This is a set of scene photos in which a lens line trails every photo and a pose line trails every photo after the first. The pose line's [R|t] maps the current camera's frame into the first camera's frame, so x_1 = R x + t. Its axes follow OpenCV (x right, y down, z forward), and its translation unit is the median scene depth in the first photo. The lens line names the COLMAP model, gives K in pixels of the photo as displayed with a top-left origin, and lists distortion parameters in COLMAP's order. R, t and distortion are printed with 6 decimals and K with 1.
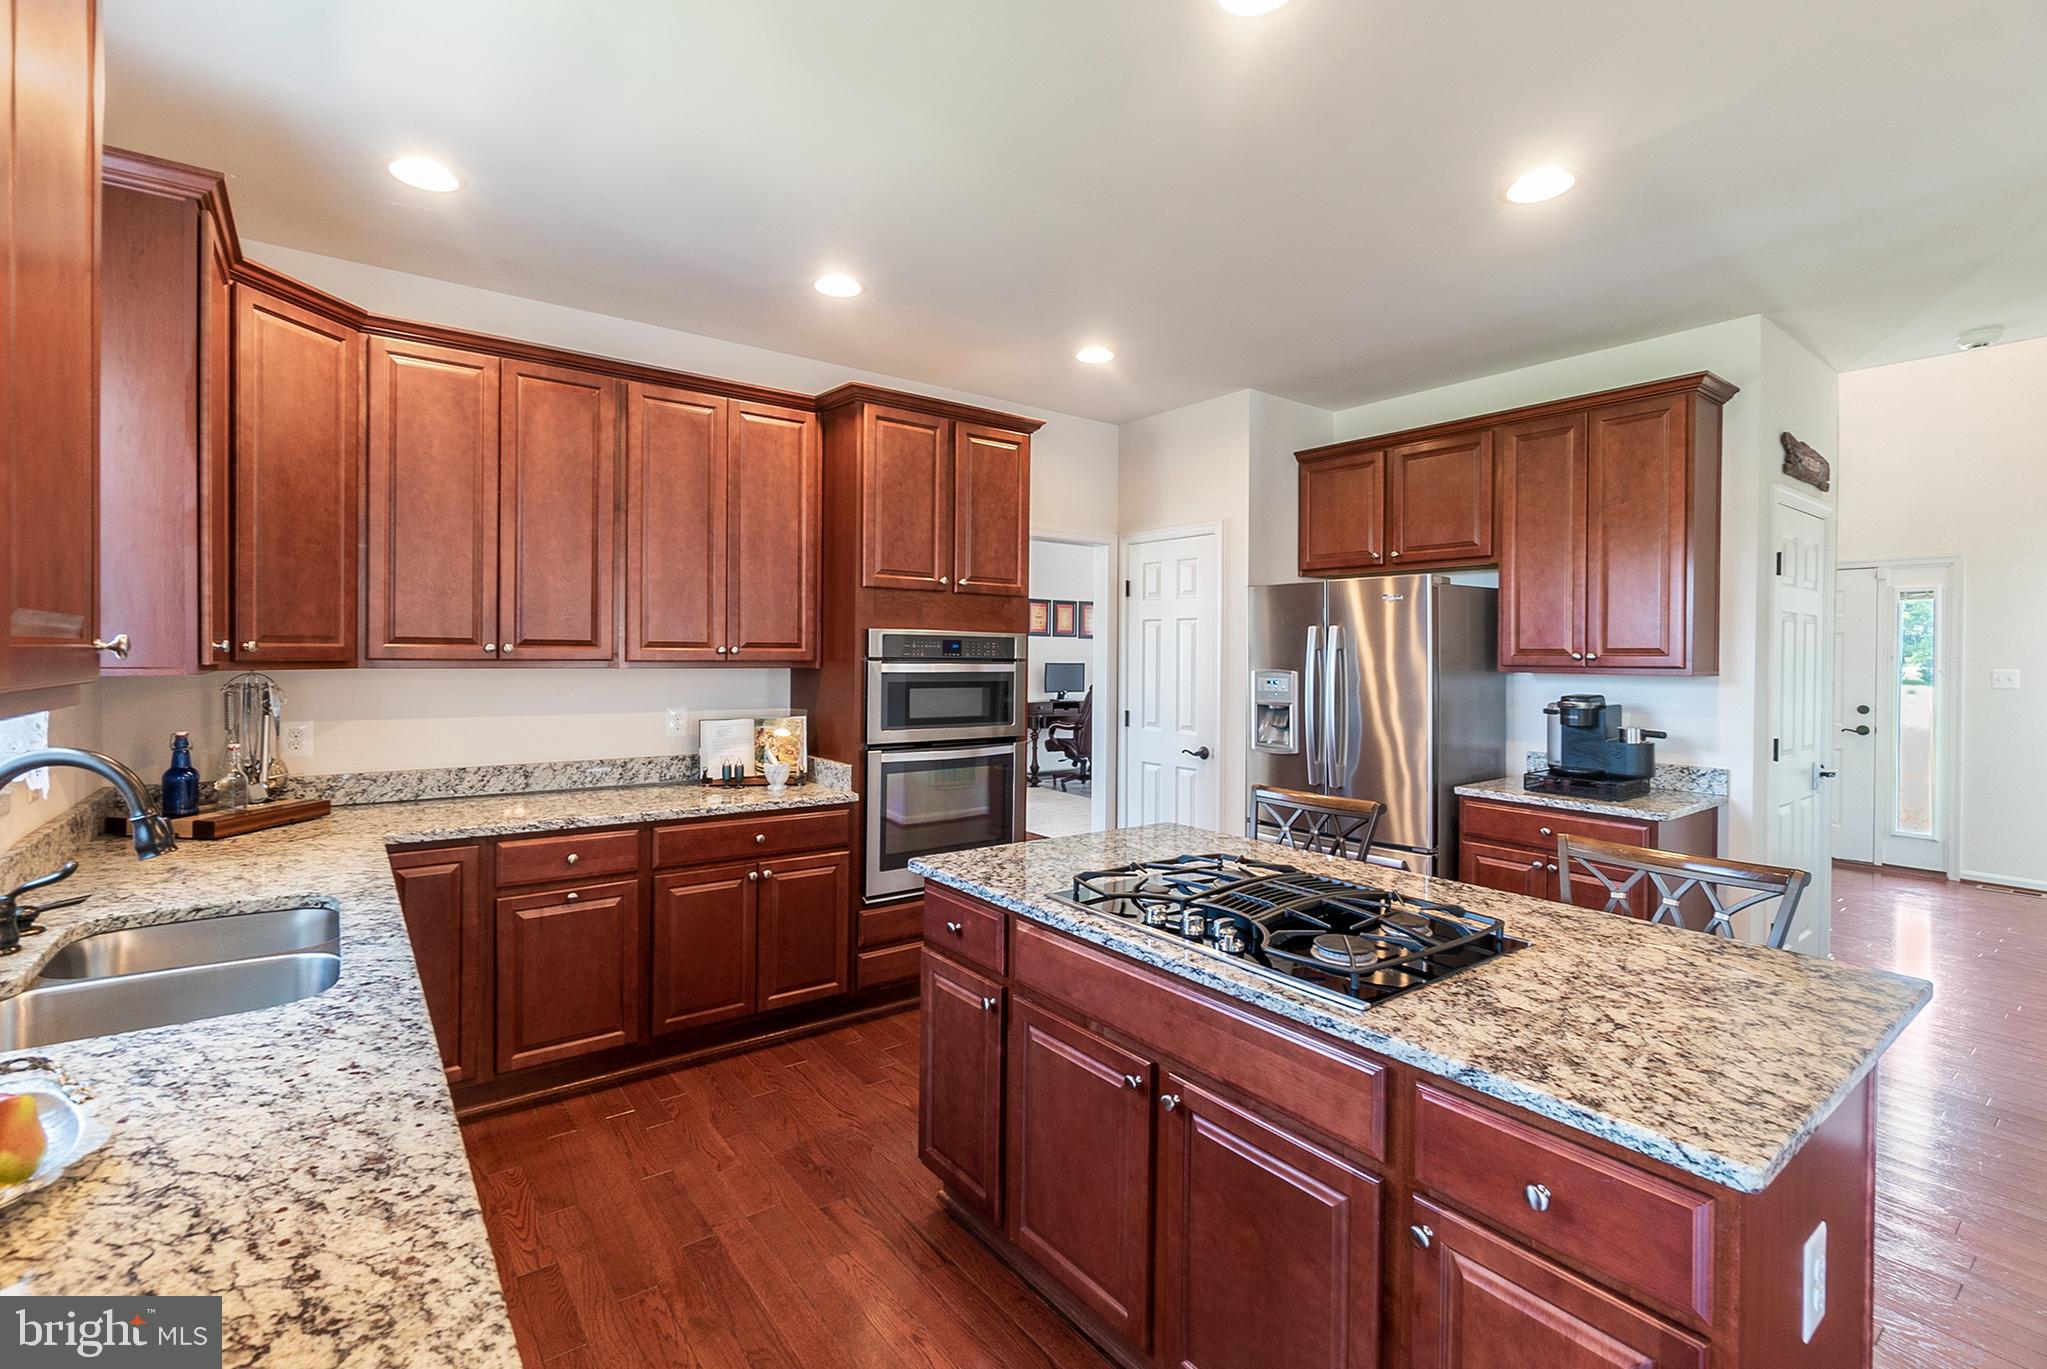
lens RADIAL K [[910.9, 0, 1014.3], [0, 910.9, 650.9], [0, 0, 1]] dist [0.001579, -0.001871]
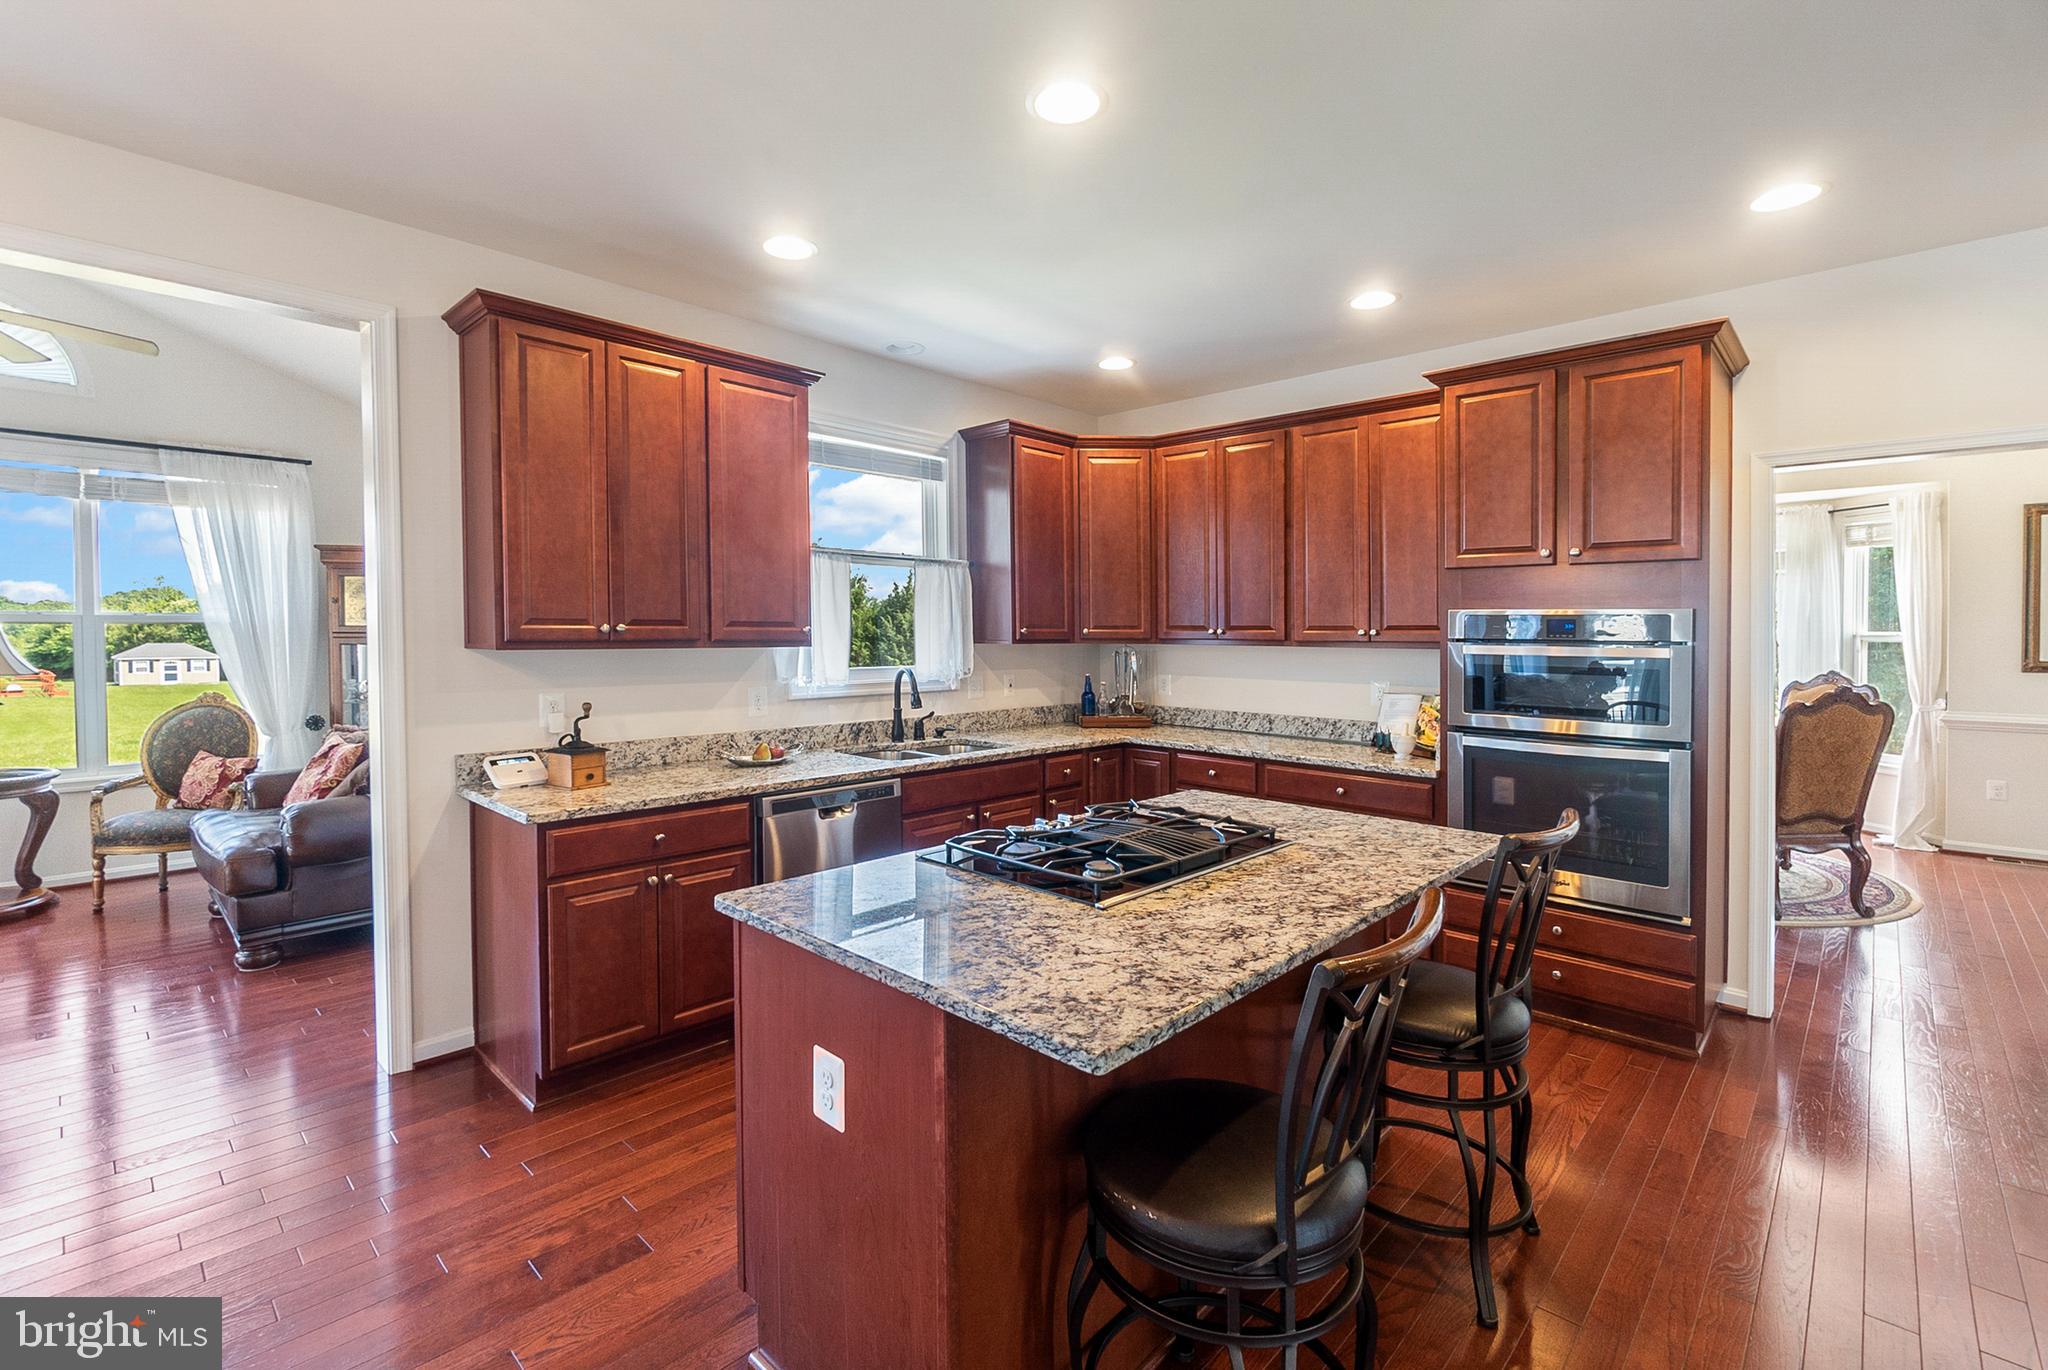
lens RADIAL K [[911.3, 0, 1006.0], [0, 911.3, 642.7], [0, 0, 1]] dist [0.001579, -0.001871]
pose [[0.169355, 0.004141, -0.985546, 0.855151], [-0.002581, 0.999990, 0.003759, 0.010450], [0.985552, 0.001907, 0.169364, 0.393930]]
